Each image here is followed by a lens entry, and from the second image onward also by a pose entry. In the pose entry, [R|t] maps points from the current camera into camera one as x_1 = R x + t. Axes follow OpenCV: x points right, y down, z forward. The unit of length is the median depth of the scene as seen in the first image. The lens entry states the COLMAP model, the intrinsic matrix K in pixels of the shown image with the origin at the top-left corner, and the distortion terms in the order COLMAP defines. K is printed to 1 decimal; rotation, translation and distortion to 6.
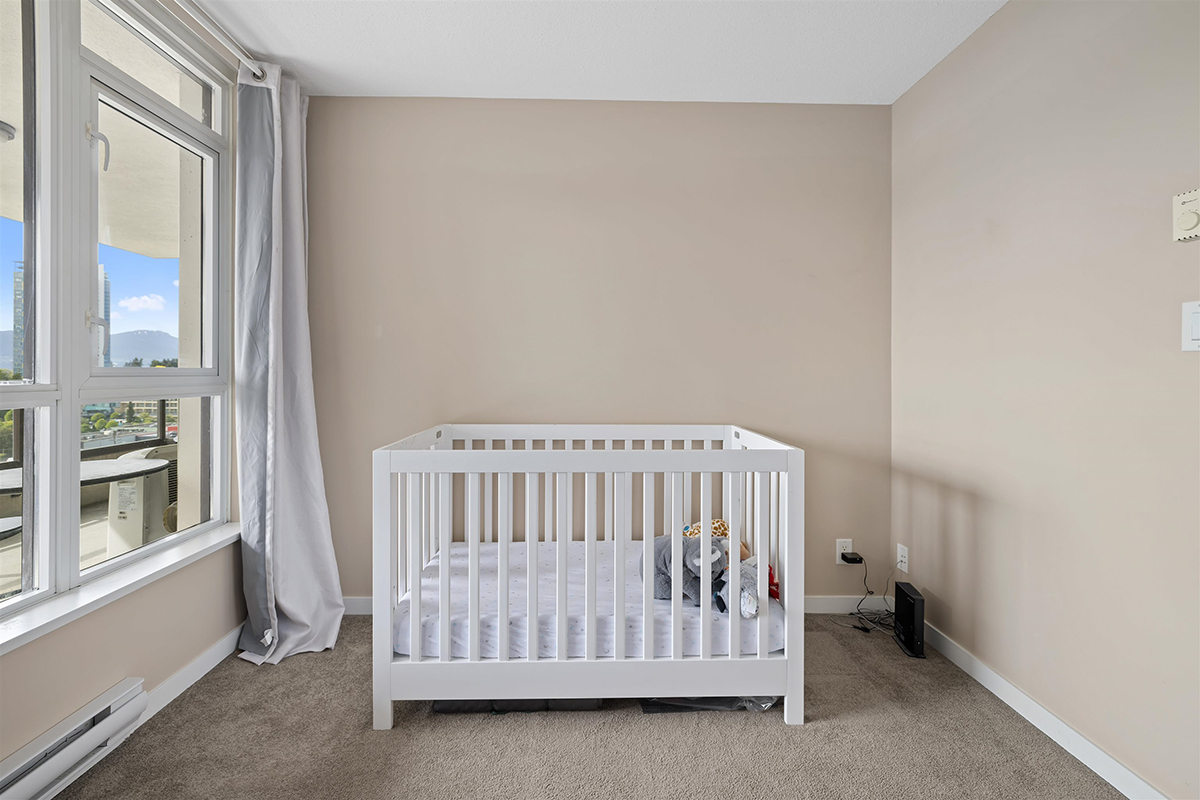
lens RADIAL K [[498.2, 0, 596.4], [0, 498.2, 384.2], [0, 0, 1]] dist [0.001652, 0.000083]
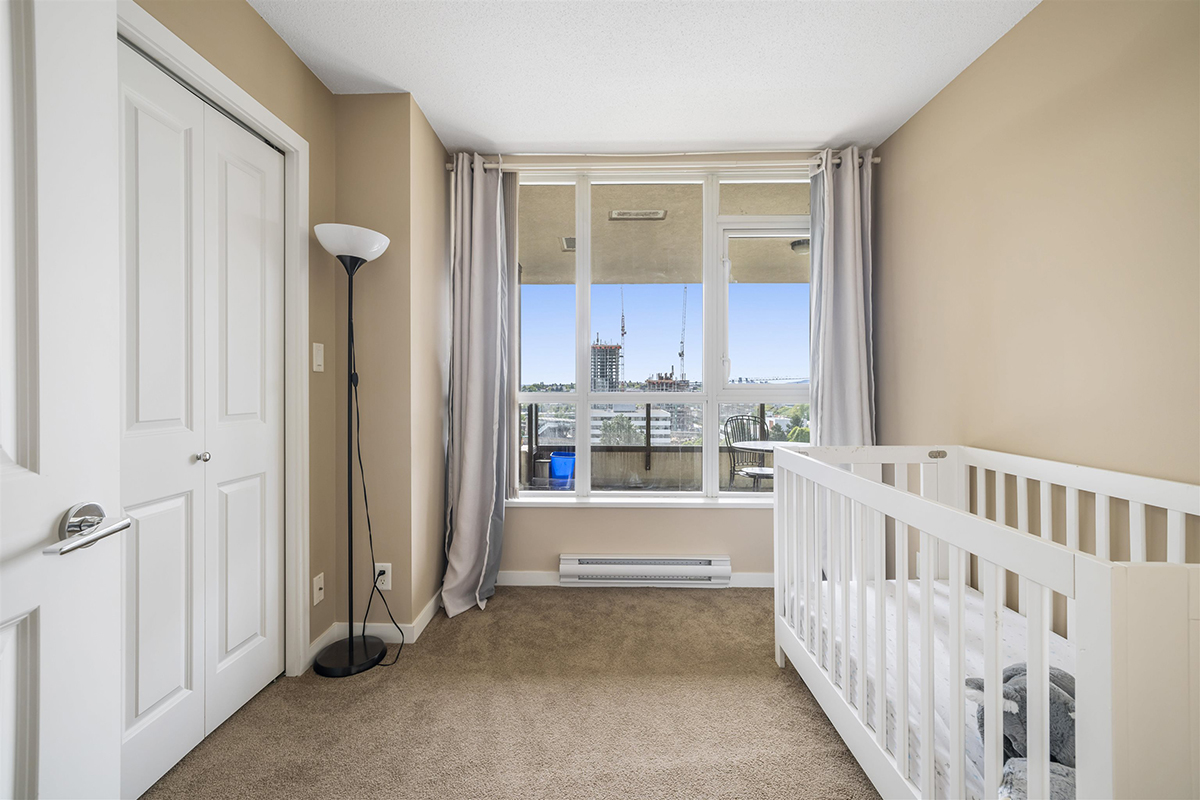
lens RADIAL K [[498.2, 0, 596.4], [0, 498.2, 384.2], [0, 0, 1]] dist [0.001652, 0.000083]
pose [[-0.041959, -0.006846, -0.999096, 0.886394], [-0.005792, 0.999961, -0.006609, -0.014919], [0.999103, 0.005509, -0.041997, 0.593505]]
